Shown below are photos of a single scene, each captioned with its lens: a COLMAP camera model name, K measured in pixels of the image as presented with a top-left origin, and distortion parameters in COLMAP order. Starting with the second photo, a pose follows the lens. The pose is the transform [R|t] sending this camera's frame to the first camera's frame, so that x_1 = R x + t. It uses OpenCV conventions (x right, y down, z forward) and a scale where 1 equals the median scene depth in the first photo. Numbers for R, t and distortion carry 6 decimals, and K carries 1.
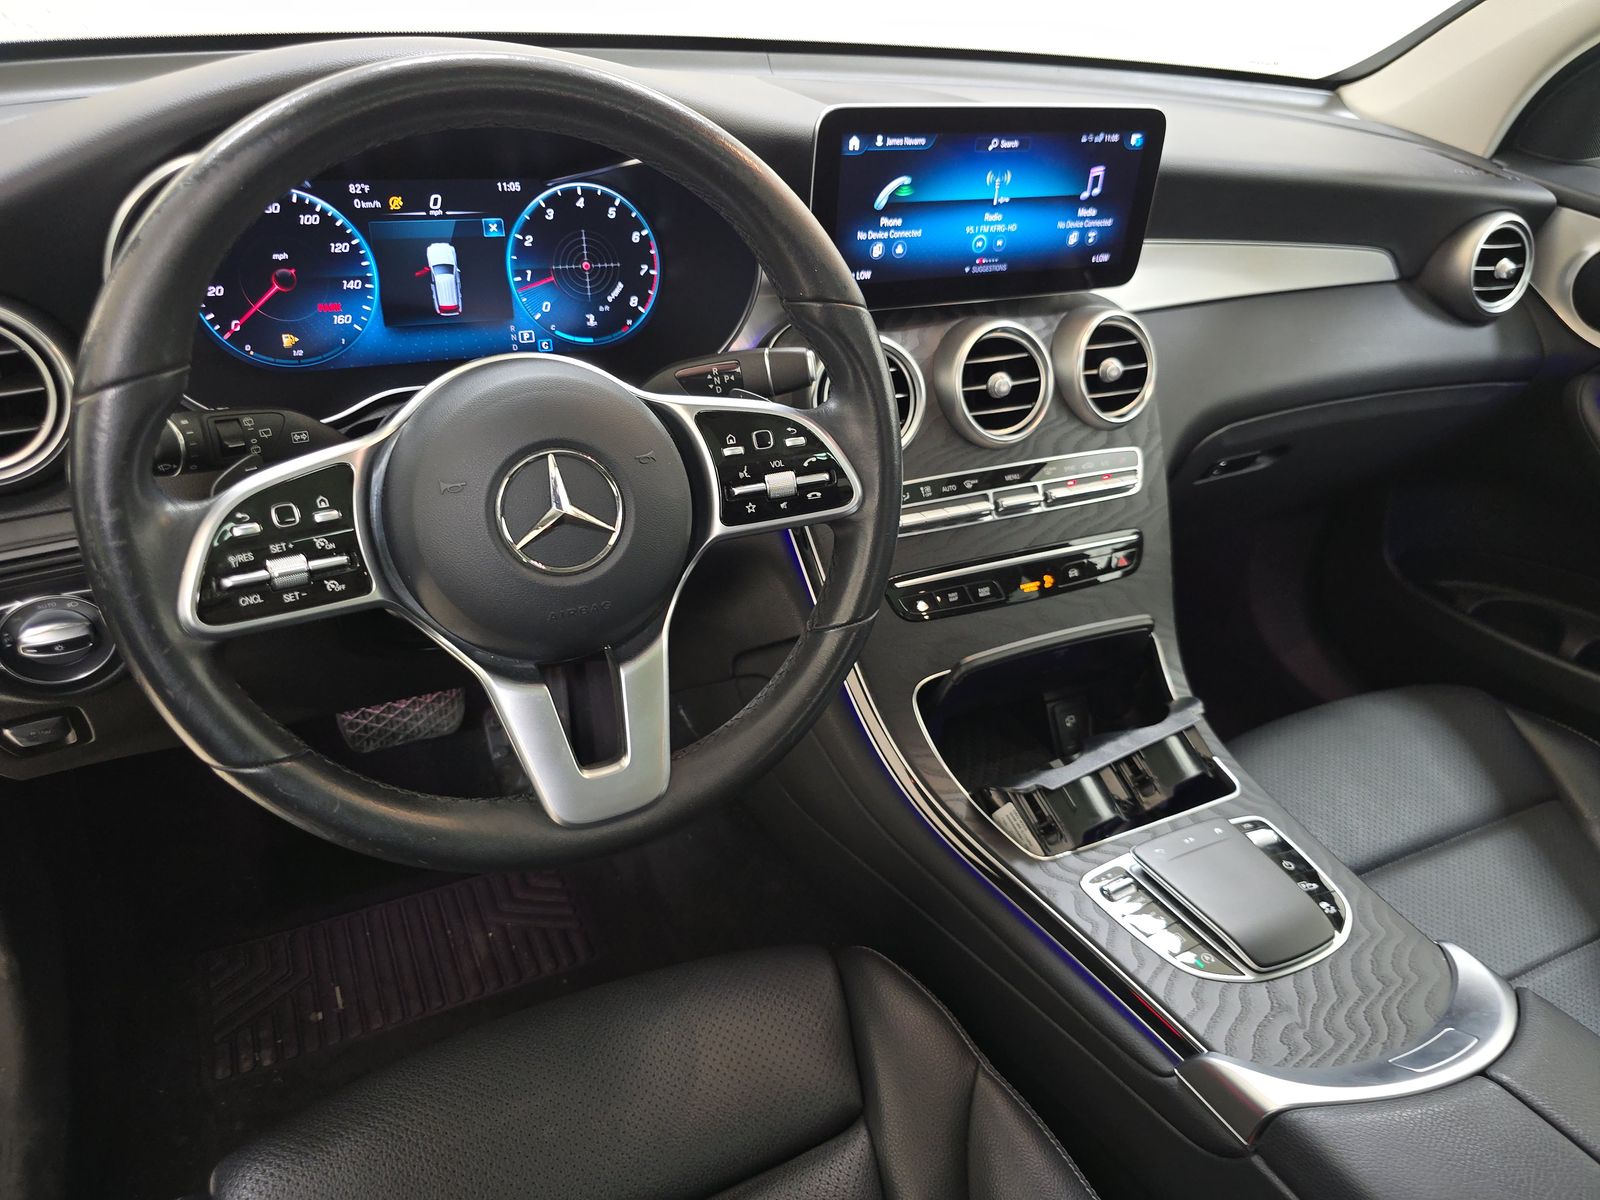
lens RADIAL K [[1105.1, 0, 800.0], [0, 1105.1, 600.0], [0, 0, 1]] dist [0.046449, -0.061249]
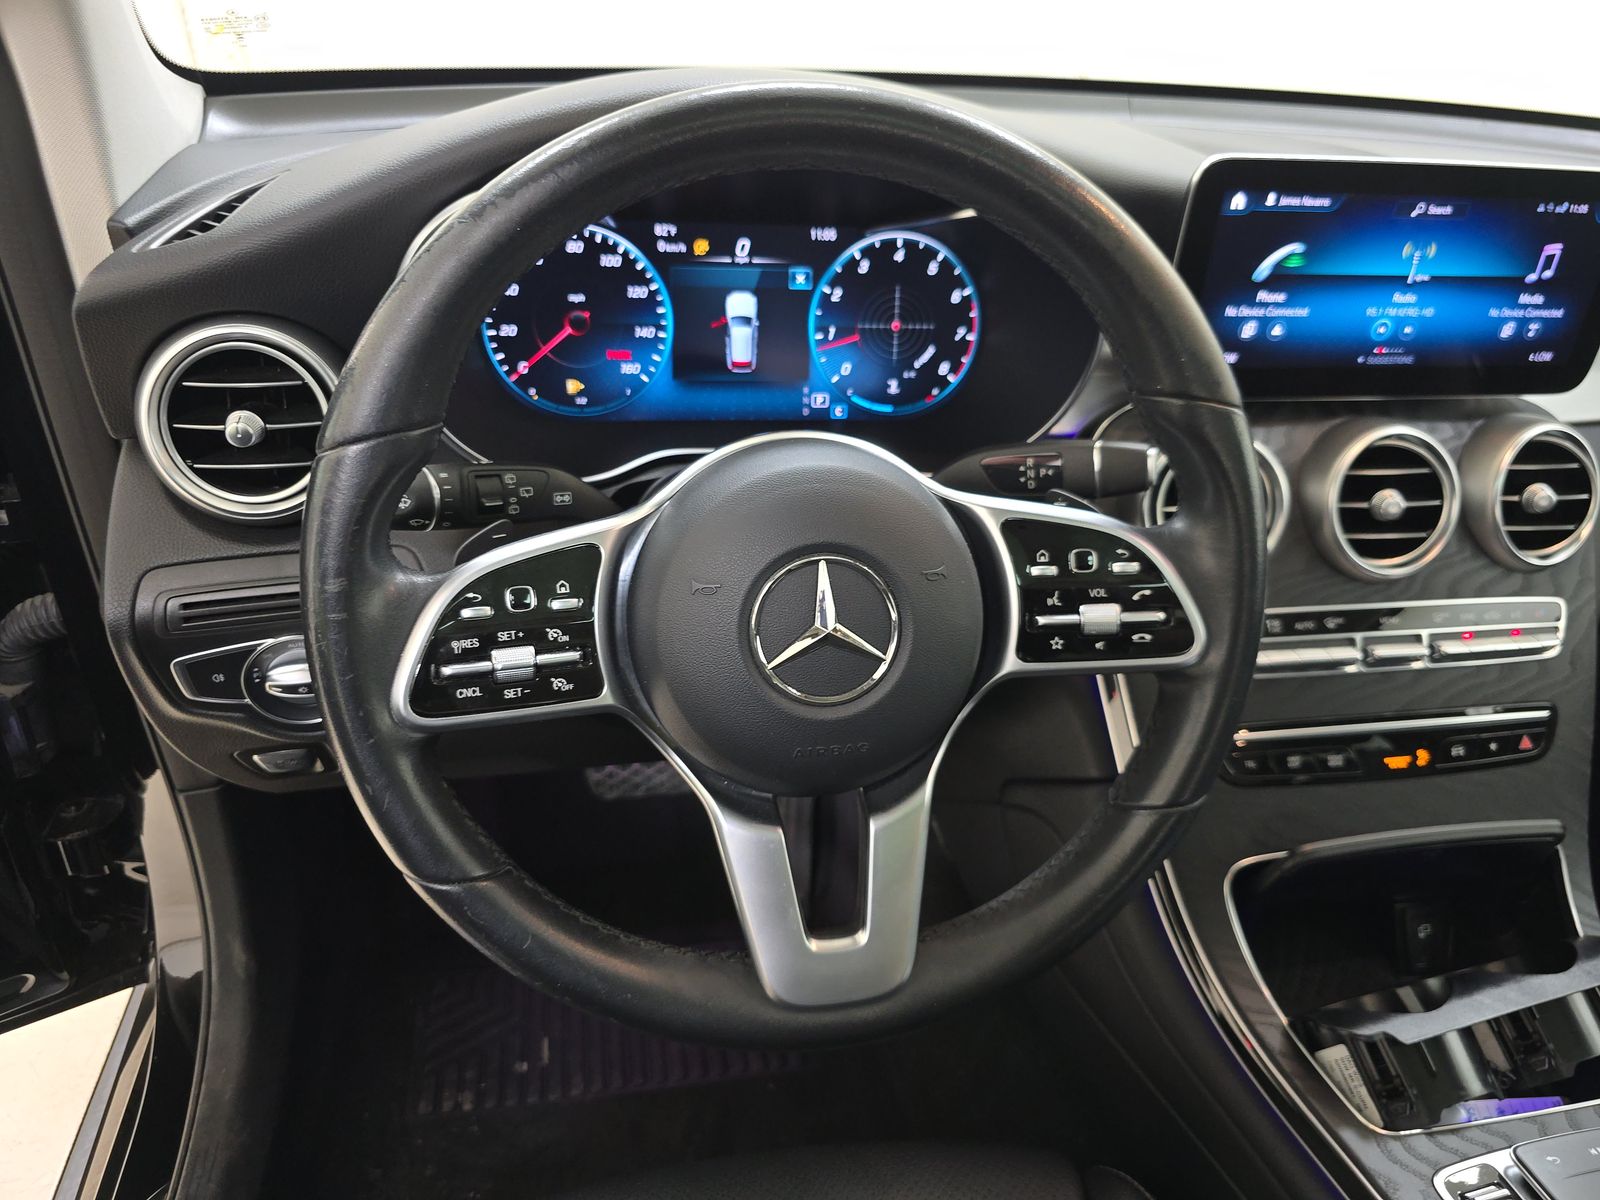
lens RADIAL K [[1103.7, 0, 800.0], [0, 1103.7, 600.0], [0, 0, 1]] dist [0.034710, -0.054717]
pose [[0.962961, 0.124961, -0.238935, -0.031114], [-0.133001, 0.990957, -0.017761, -0.064462], [0.234555, 0.048882, 0.970873, 0.150568]]
